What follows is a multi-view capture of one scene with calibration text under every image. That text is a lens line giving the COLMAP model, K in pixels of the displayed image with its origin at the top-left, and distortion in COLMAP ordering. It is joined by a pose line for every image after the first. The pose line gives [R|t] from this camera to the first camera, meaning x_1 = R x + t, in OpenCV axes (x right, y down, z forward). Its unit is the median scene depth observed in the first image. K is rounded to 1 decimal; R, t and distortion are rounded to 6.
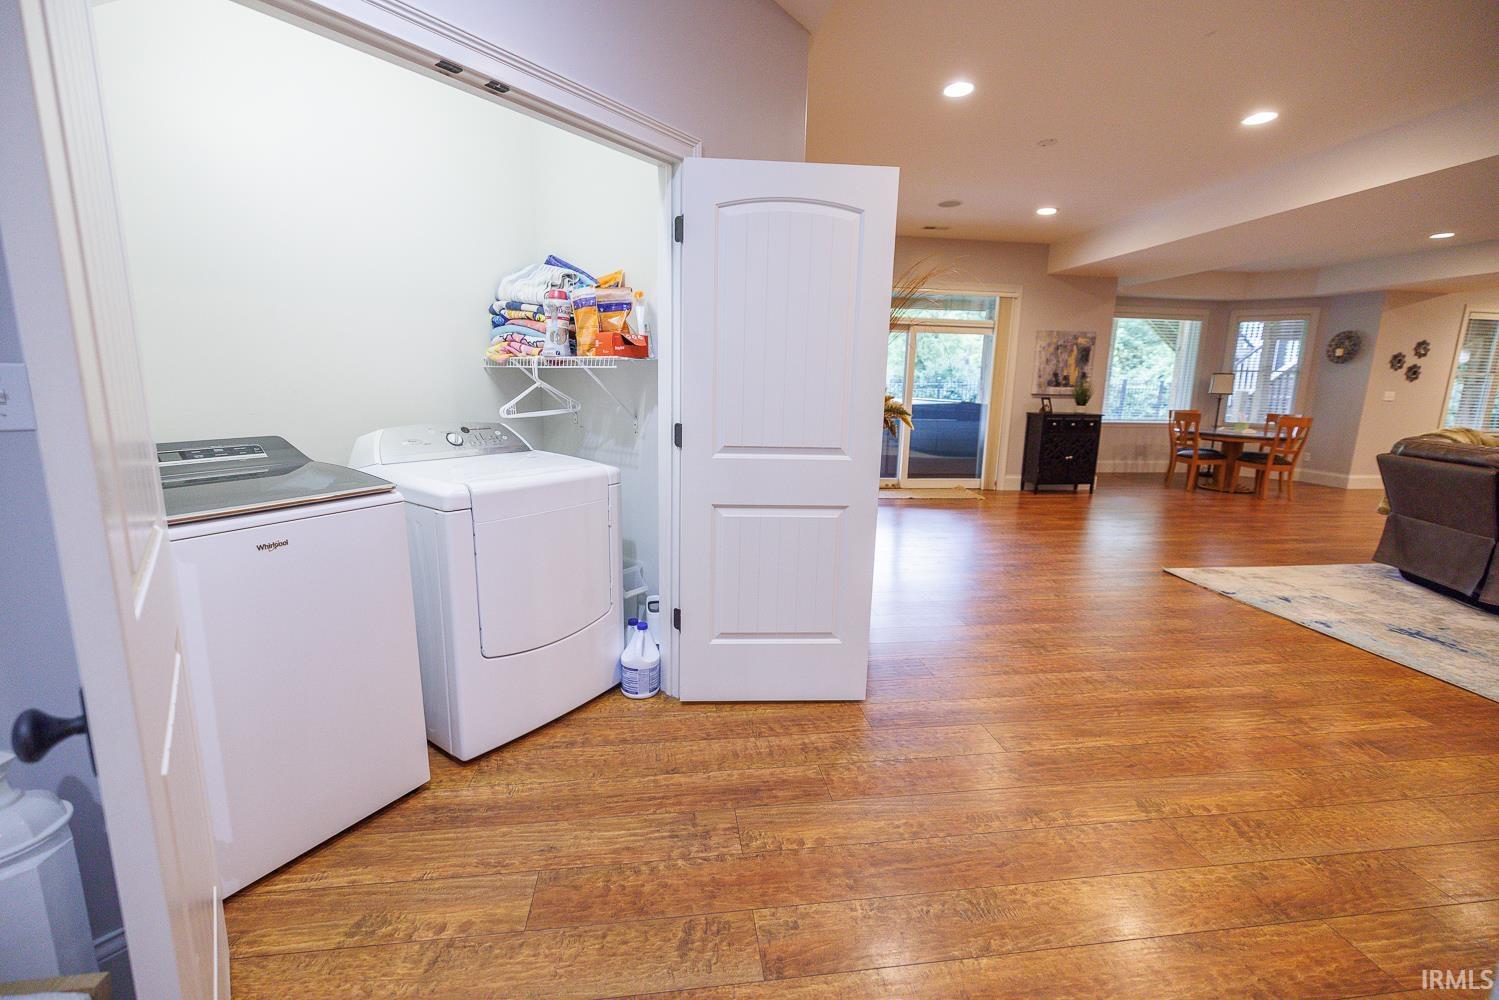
lens RADIAL K [[623.7, 0, 748.6], [0, 623.7, 491.1], [0, 0, 1]] dist [0.001436, 0.000263]
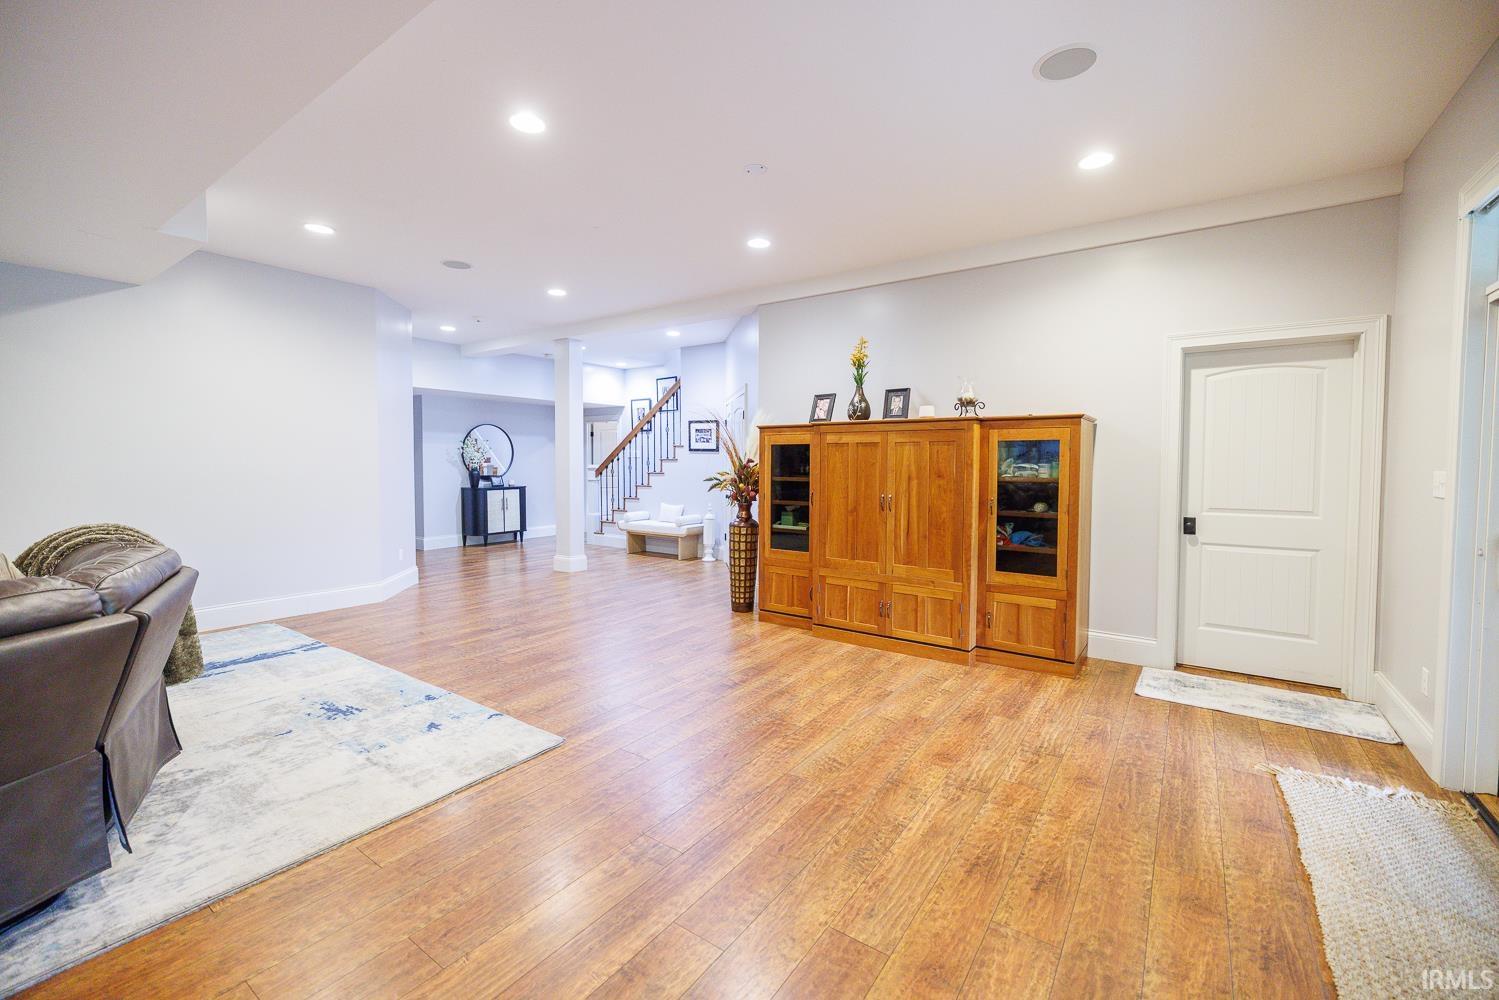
lens RADIAL K [[623.7, 0, 748.6], [0, 623.7, 491.1], [0, 0, 1]] dist [0.001436, 0.000263]
pose [[-0.683318, 0.002964, -0.730115, 1.335347], [-0.151775, 0.977570, 0.146016, -0.337334], [0.714172, 0.210588, -0.667541, 2.010622]]
